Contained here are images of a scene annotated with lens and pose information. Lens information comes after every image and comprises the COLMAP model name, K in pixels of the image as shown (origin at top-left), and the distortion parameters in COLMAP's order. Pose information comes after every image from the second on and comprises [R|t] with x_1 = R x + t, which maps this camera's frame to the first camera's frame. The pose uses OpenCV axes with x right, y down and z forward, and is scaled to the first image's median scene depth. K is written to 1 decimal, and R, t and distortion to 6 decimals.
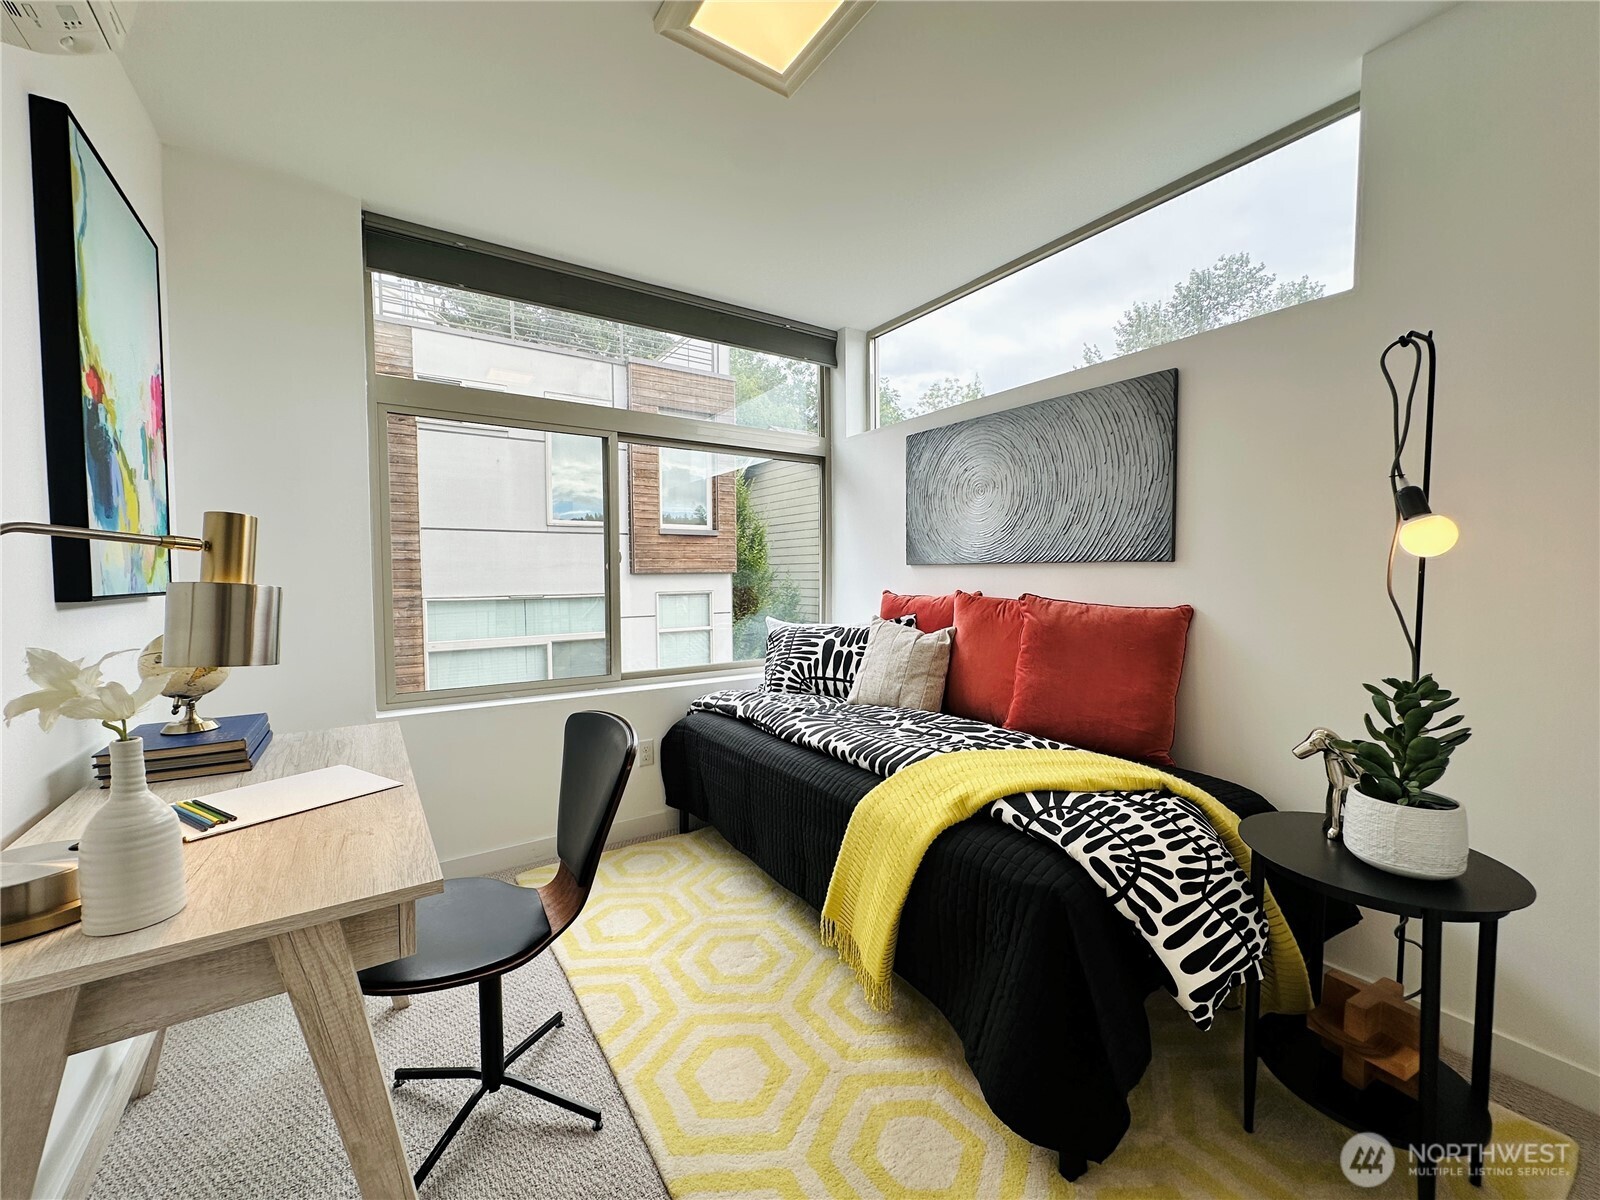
lens RADIAL K [[633.5, 0, 800.2], [0, 633.5, 600.6], [0, 0, 1]] dist [-0.003404, 0.000645]
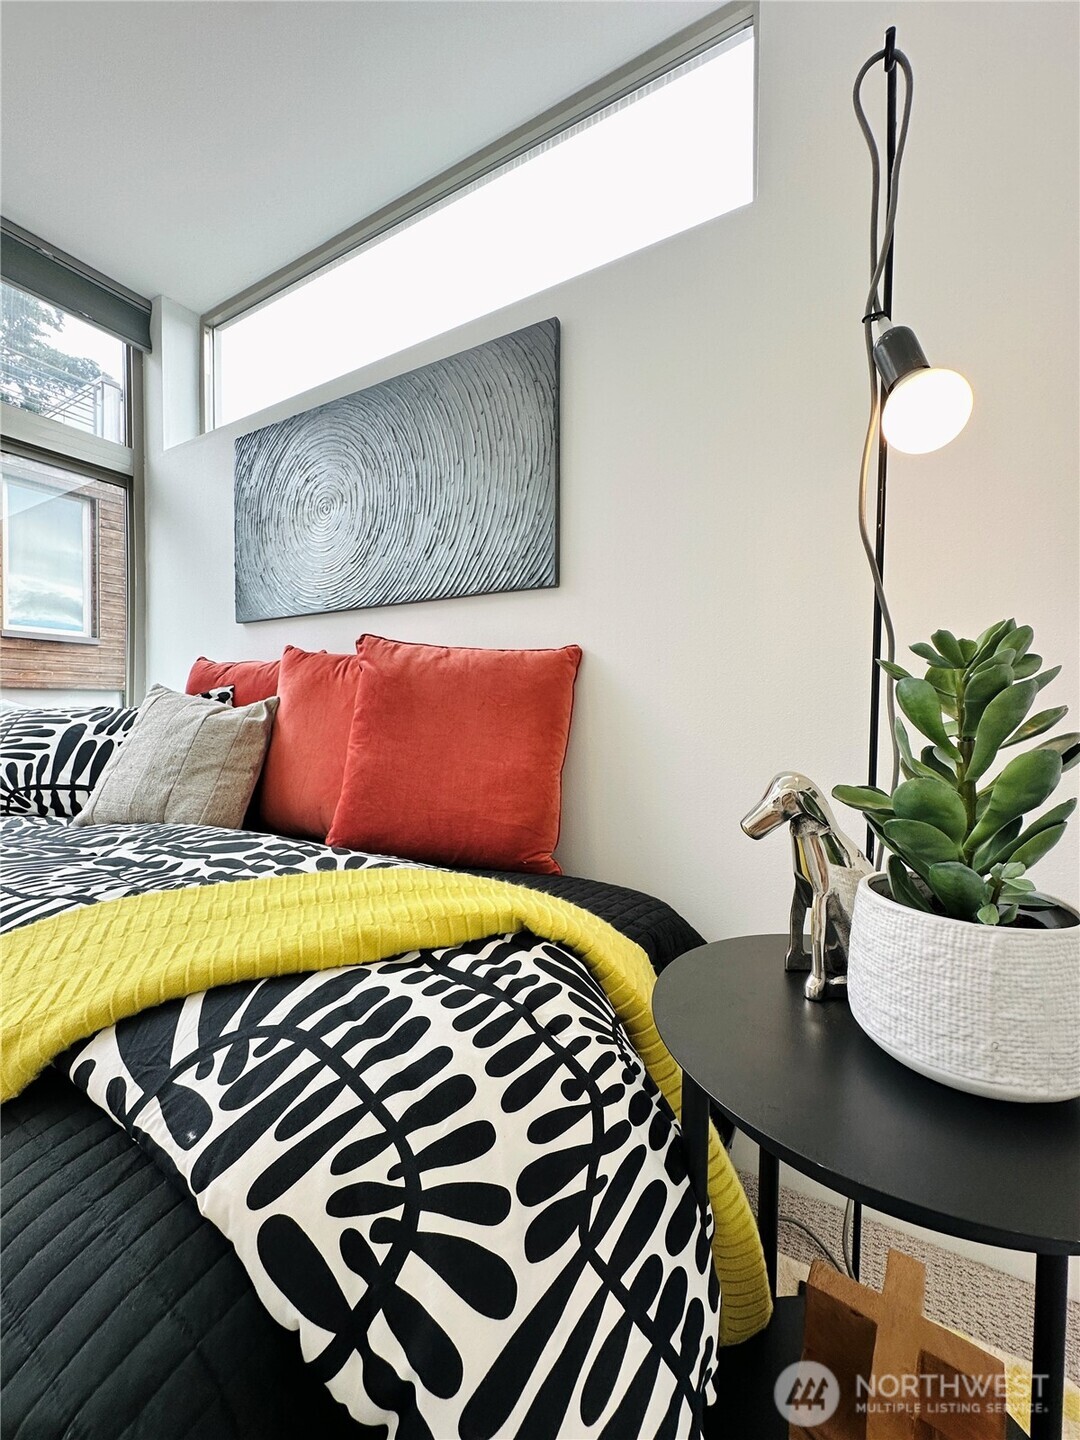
lens RADIAL K [[570.2, 0, 539.5], [0, 570.2, 719.8], [0, 0, 1]] dist [-0.003404, 0.000645]
pose [[0.897838, 0.004532, 0.440302, 0.292836], [0.009617, 0.999507, -0.029898, 0.110924], [-0.440220, 0.031078, 0.897352, 0.441617]]
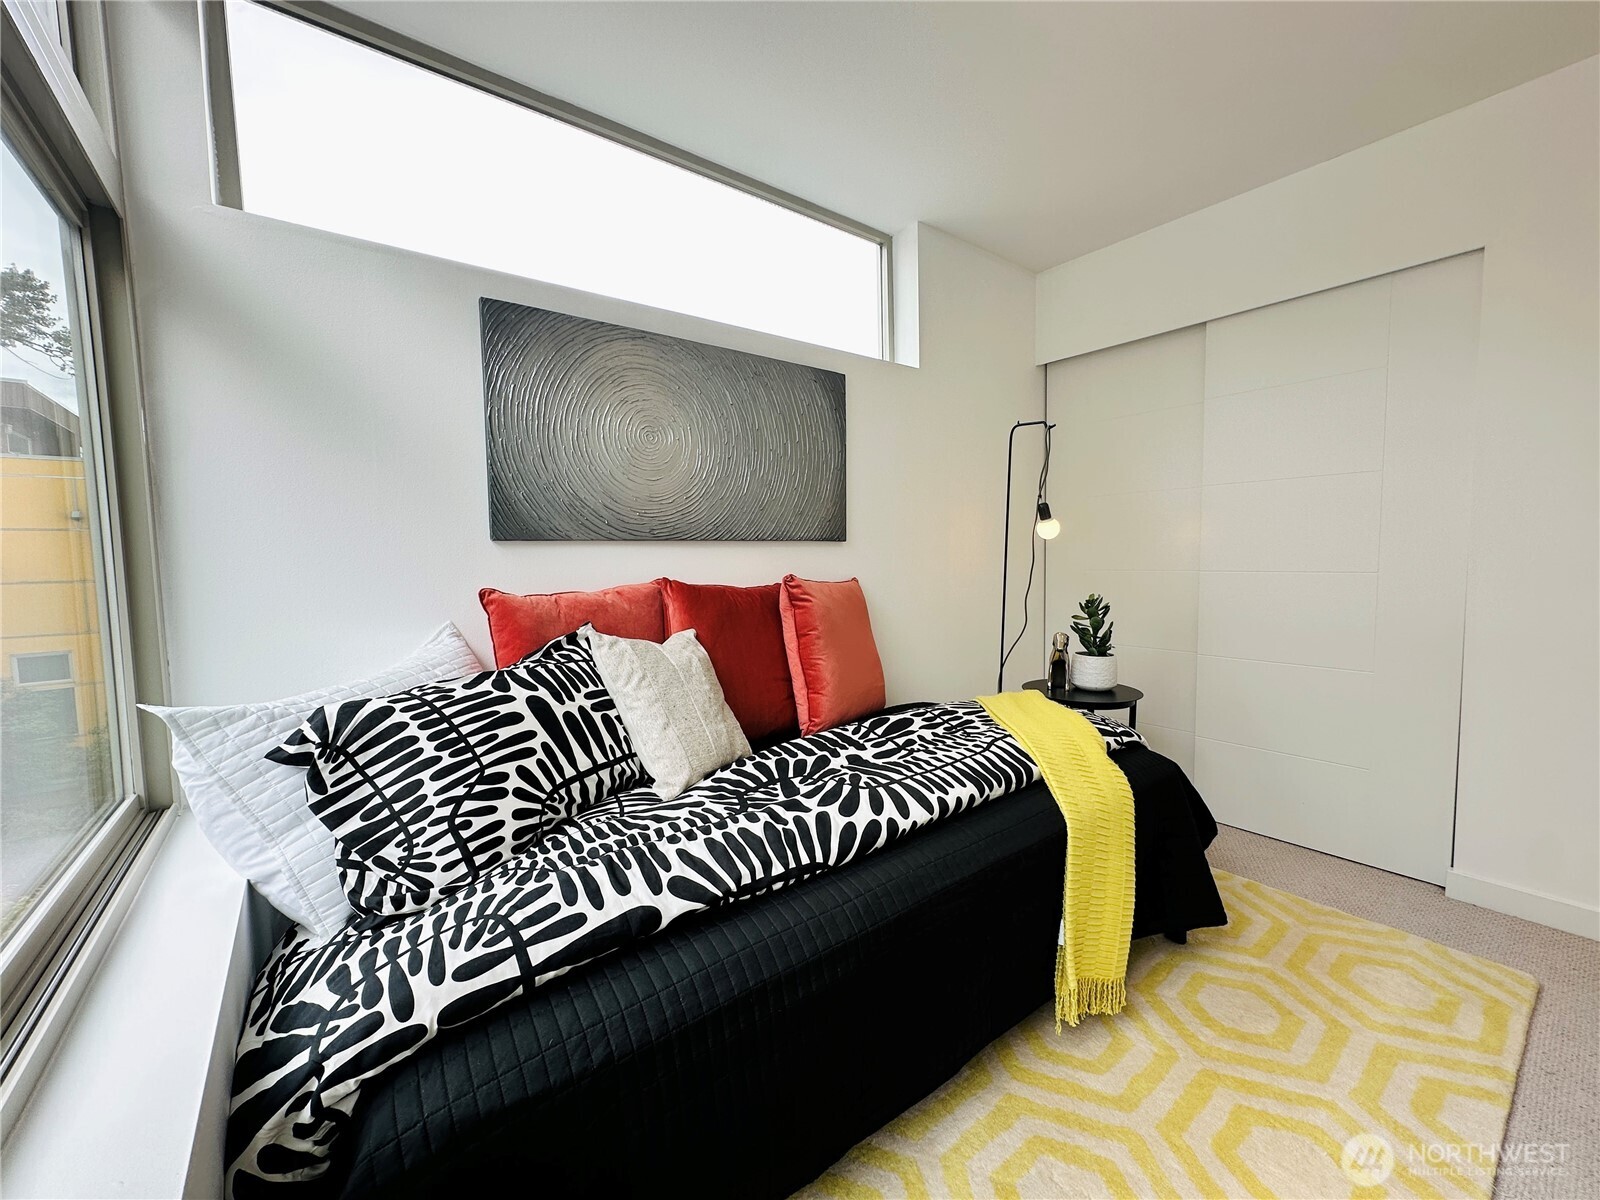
lens RADIAL K [[633.5, 0, 803.6], [0, 633.5, 600.4], [0, 0, 1]] dist [-0.003404, 0.000645]
pose [[-0.058255, -0.069221, 0.995899, -0.596360], [0.061891, 0.995424, 0.072808, -0.043109], [-0.996381, 0.065879, -0.053705, 1.174378]]
